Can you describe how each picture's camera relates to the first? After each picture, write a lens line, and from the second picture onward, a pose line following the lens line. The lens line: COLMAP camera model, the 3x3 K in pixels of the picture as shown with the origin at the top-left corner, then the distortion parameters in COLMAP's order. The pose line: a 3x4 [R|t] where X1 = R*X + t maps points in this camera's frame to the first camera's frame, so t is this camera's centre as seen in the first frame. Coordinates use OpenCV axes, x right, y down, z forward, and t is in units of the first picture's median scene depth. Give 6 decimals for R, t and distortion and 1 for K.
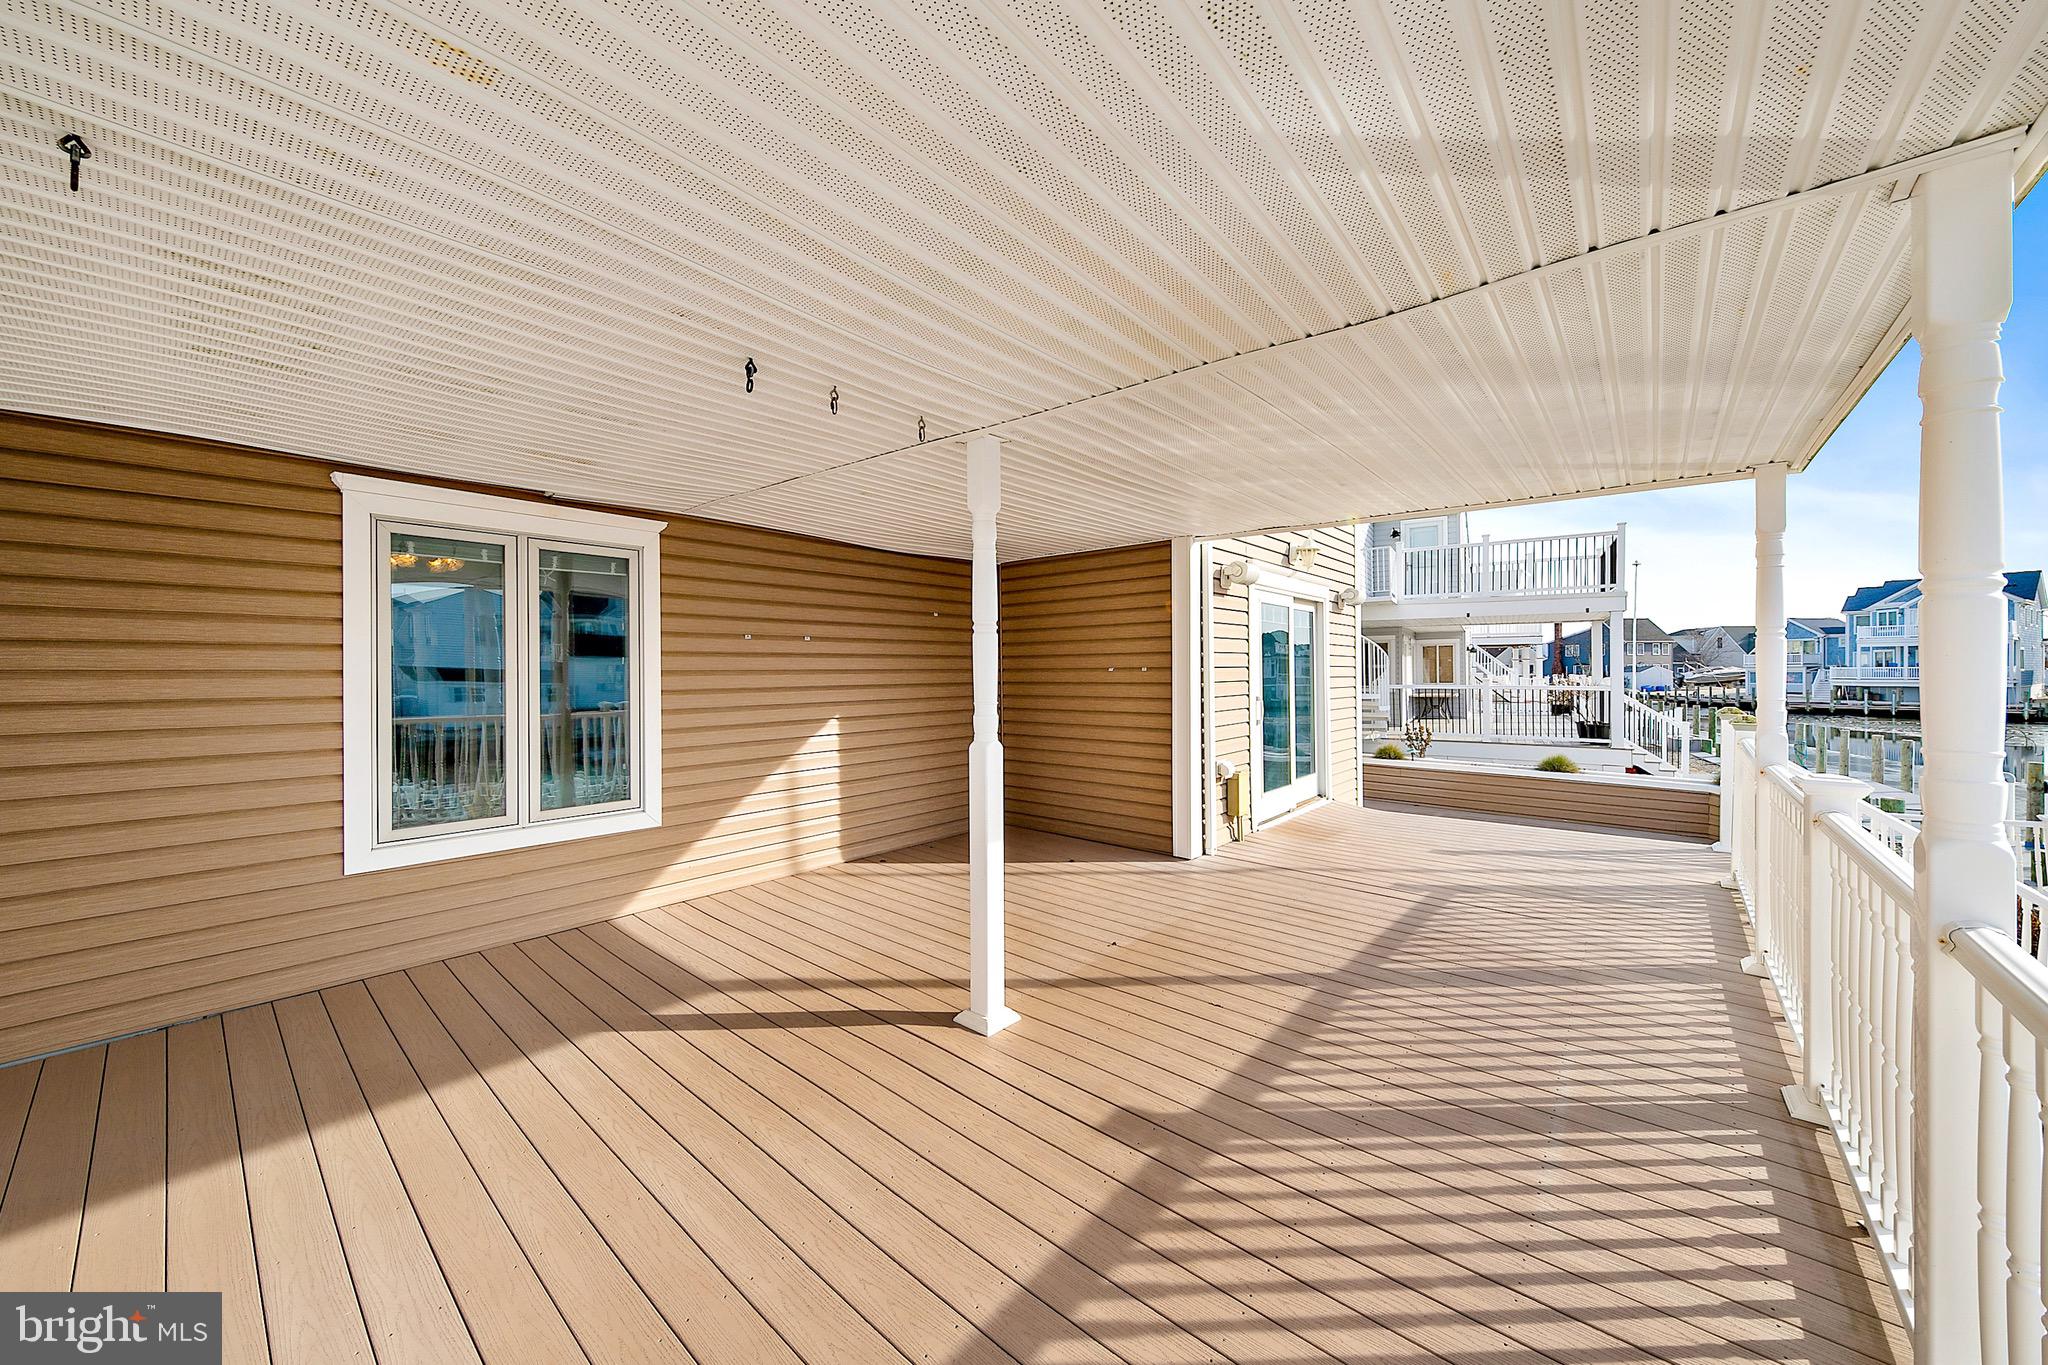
lens RADIAL K [[734.2, 0, 1015.2], [0, 734.2, 677.4], [0, 0, 1]] dist [0.004473, -0.003103]
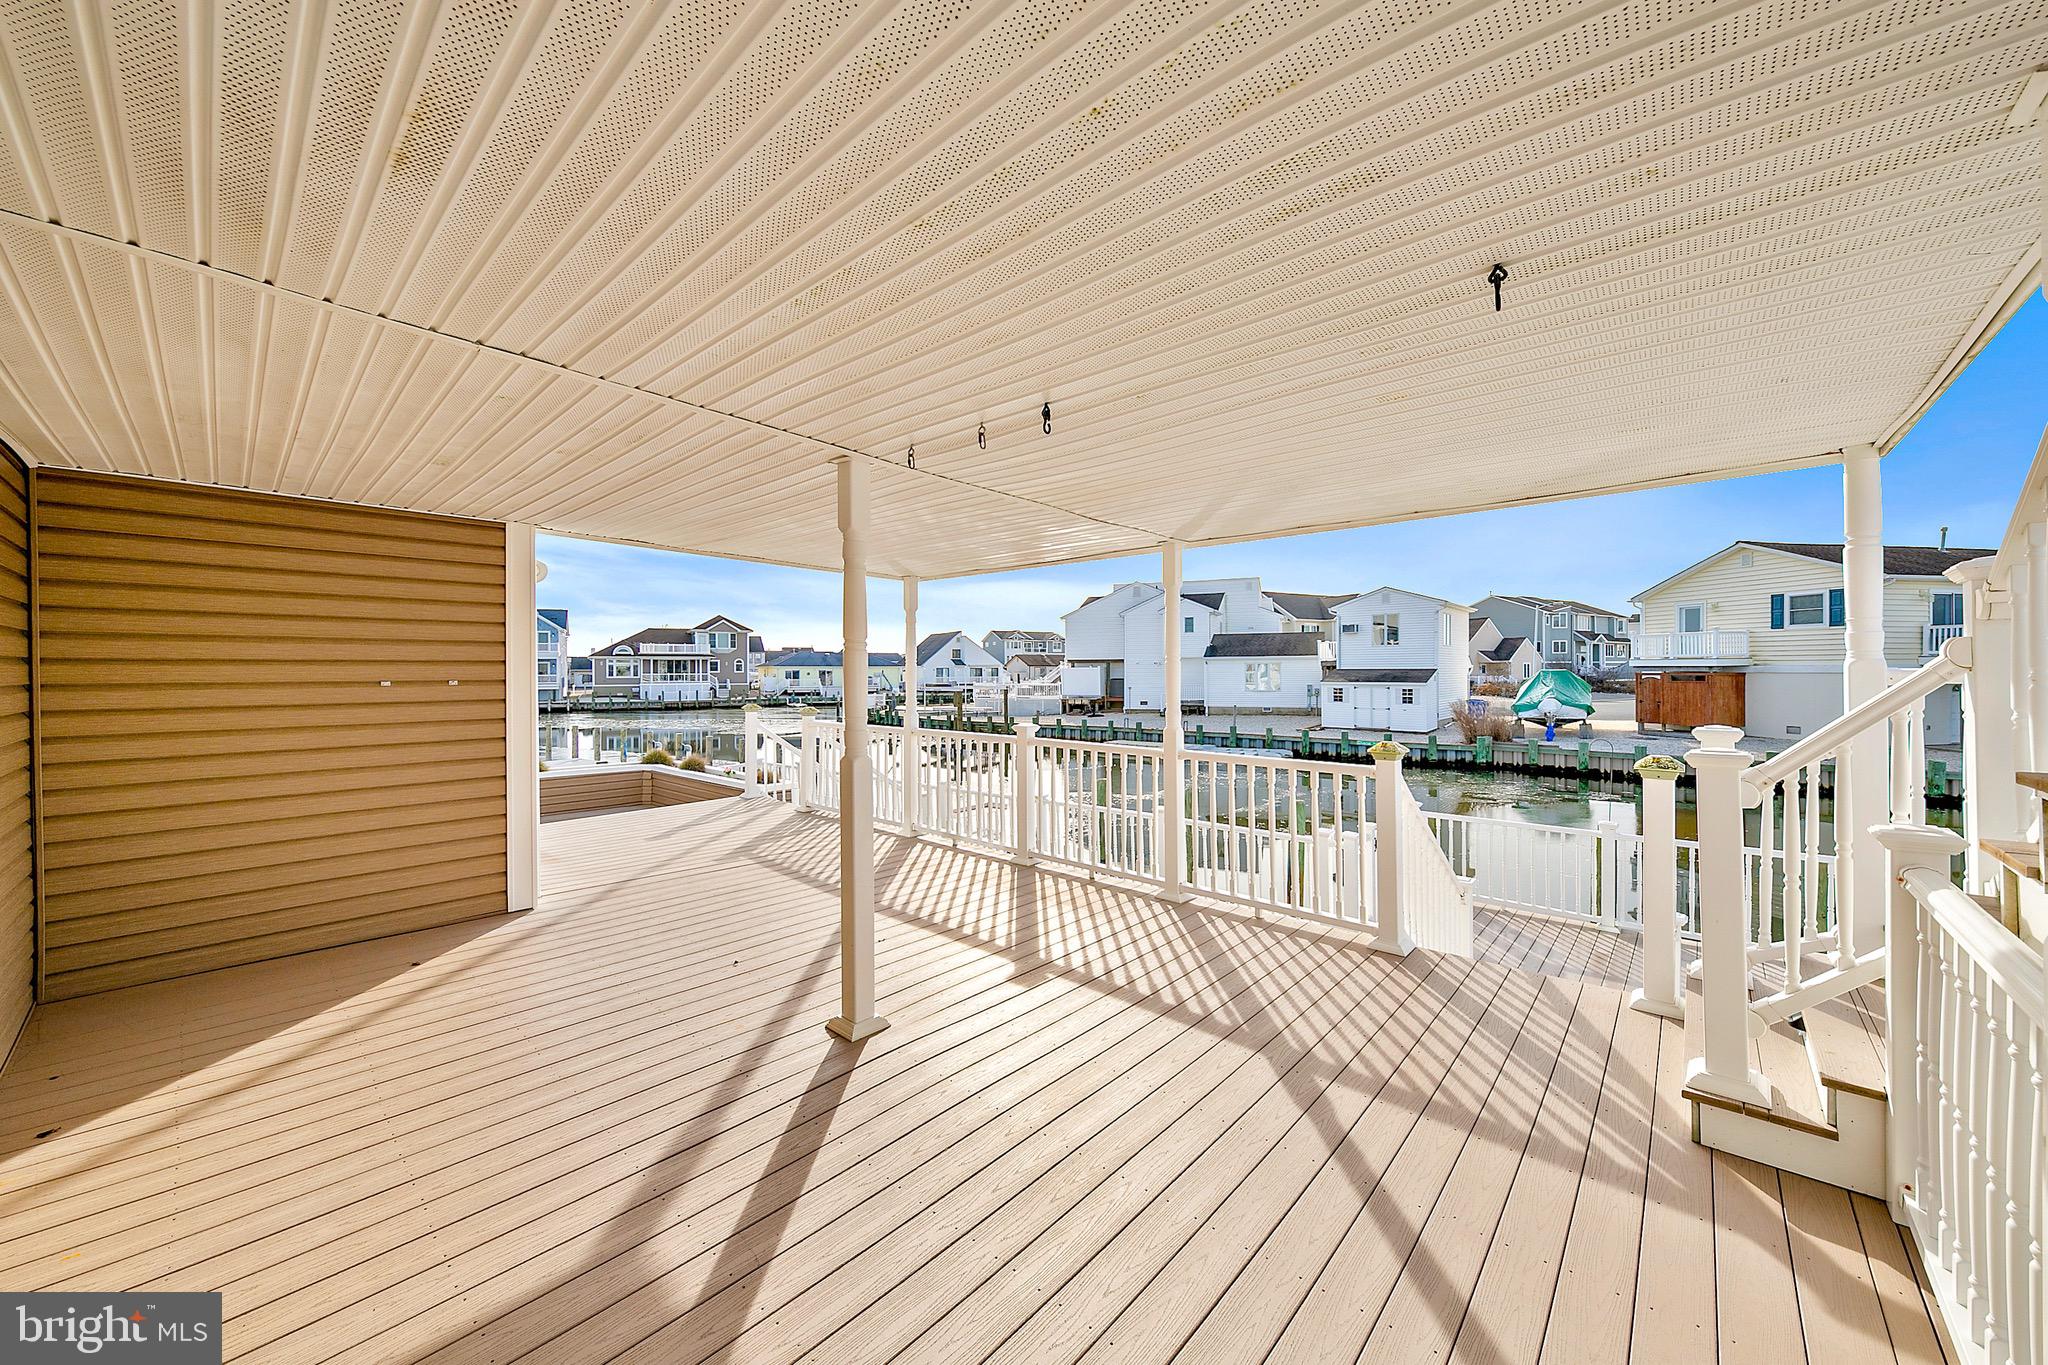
lens RADIAL K [[734.2, 0, 1023.8], [0, 734.2, 662.4], [0, 0, 1]] dist [0.004473, -0.003103]
pose [[0.026691, 0.018307, 0.999476, -0.905692], [0.011785, 0.999757, -0.018627, -0.017799], [-0.999574, 0.012276, 0.026469, 0.620594]]
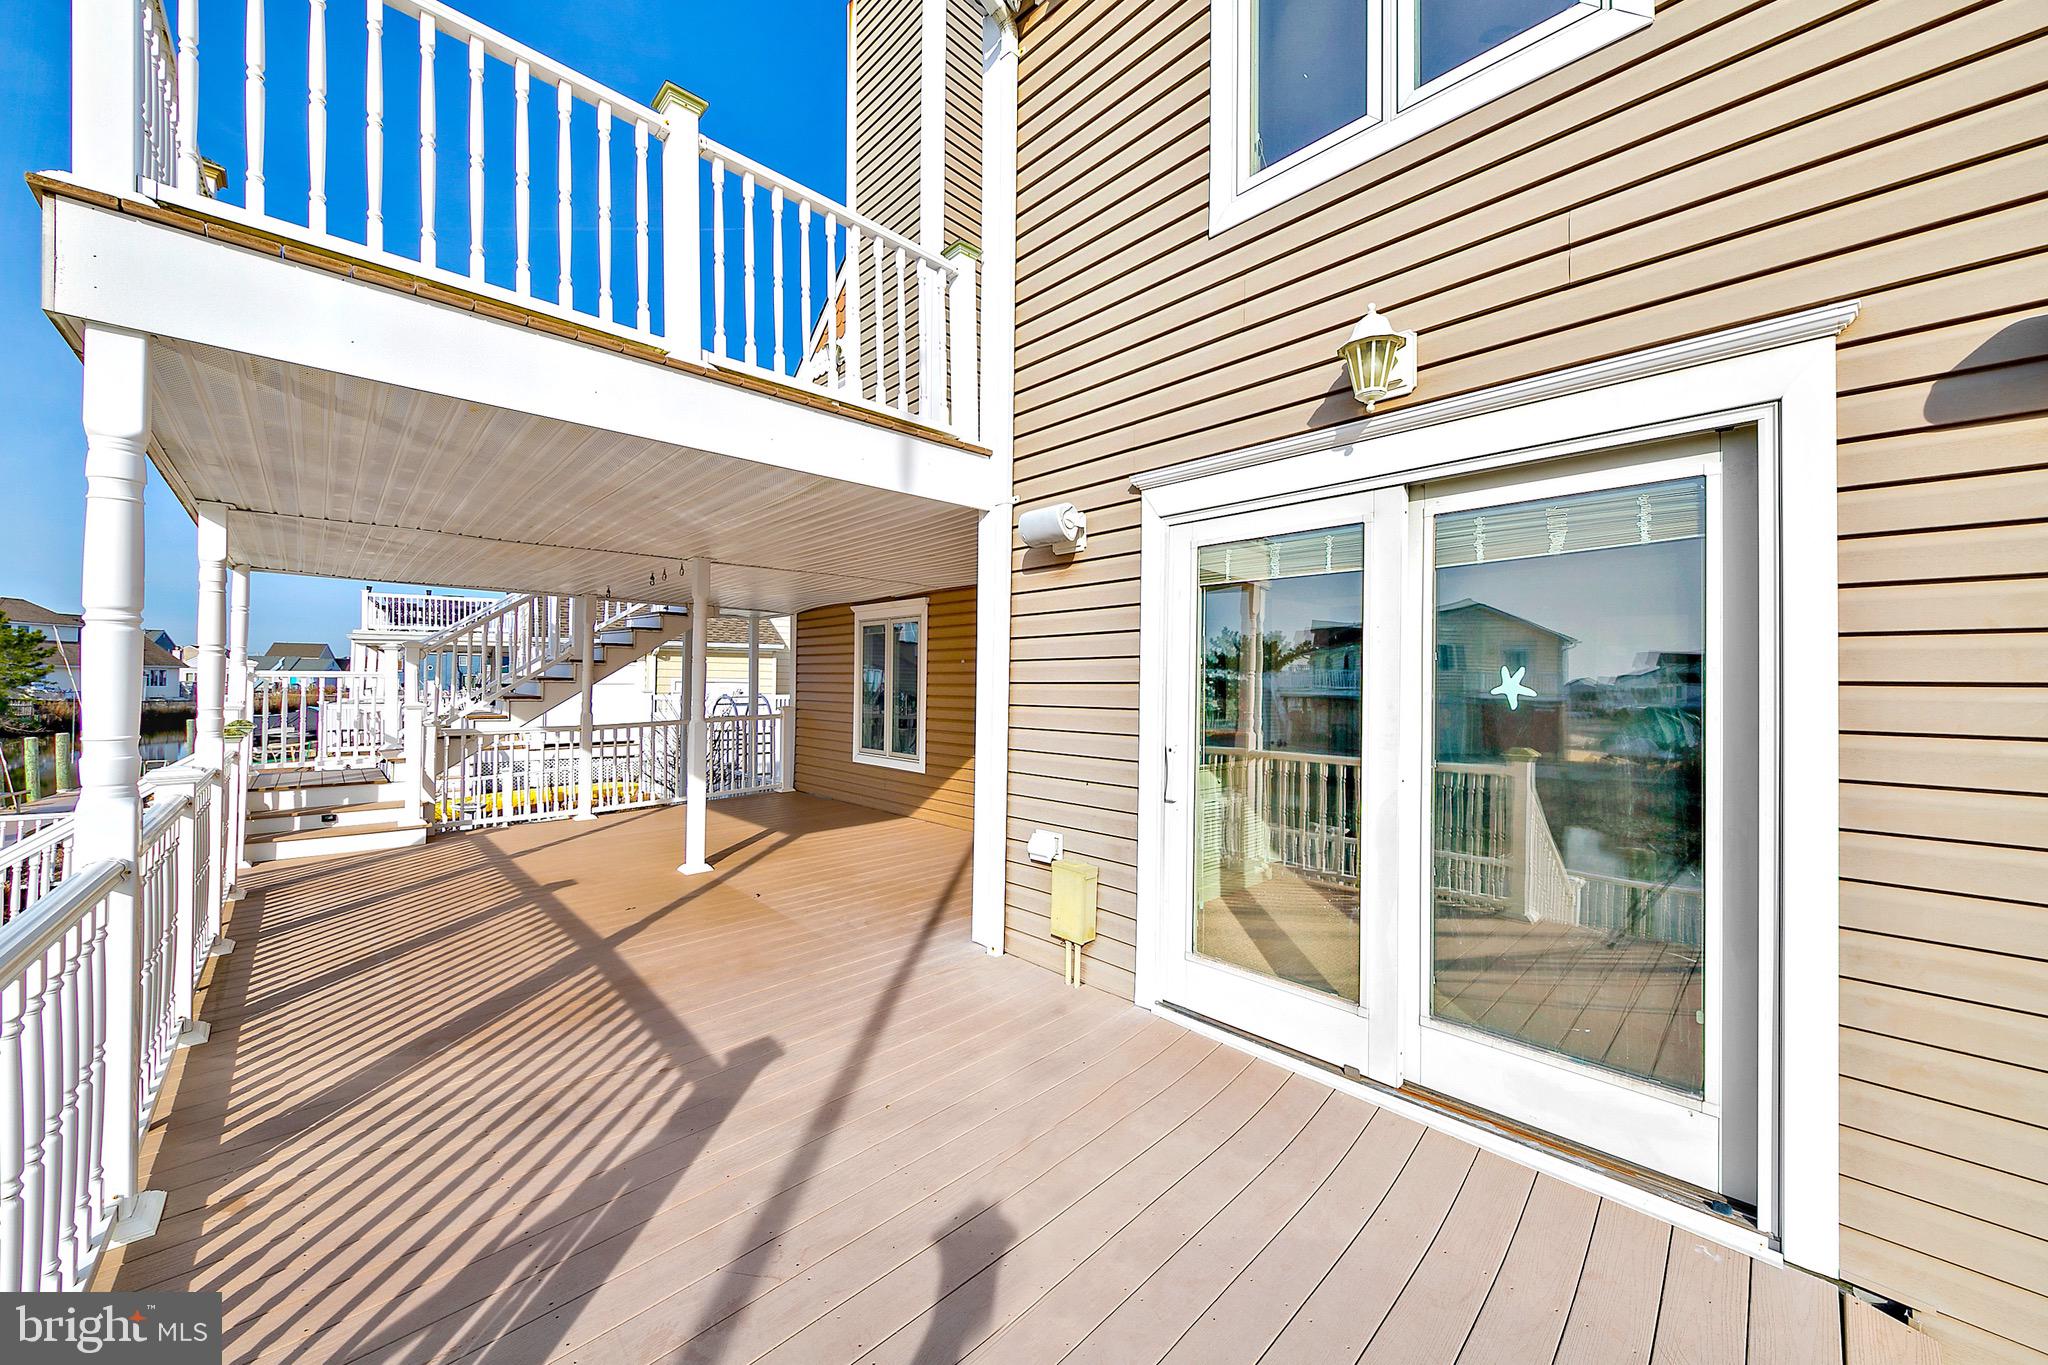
lens RADIAL K [[734.2, 0, 1026.1], [0, 734.2, 677.8], [0, 0, 1]] dist [0.004473, -0.003103]
pose [[-0.086388, -0.002735, -0.996258, 1.482251], [-0.017110, 0.999853, -0.001262, -0.029202], [0.996115, 0.016937, -0.086422, 1.689307]]
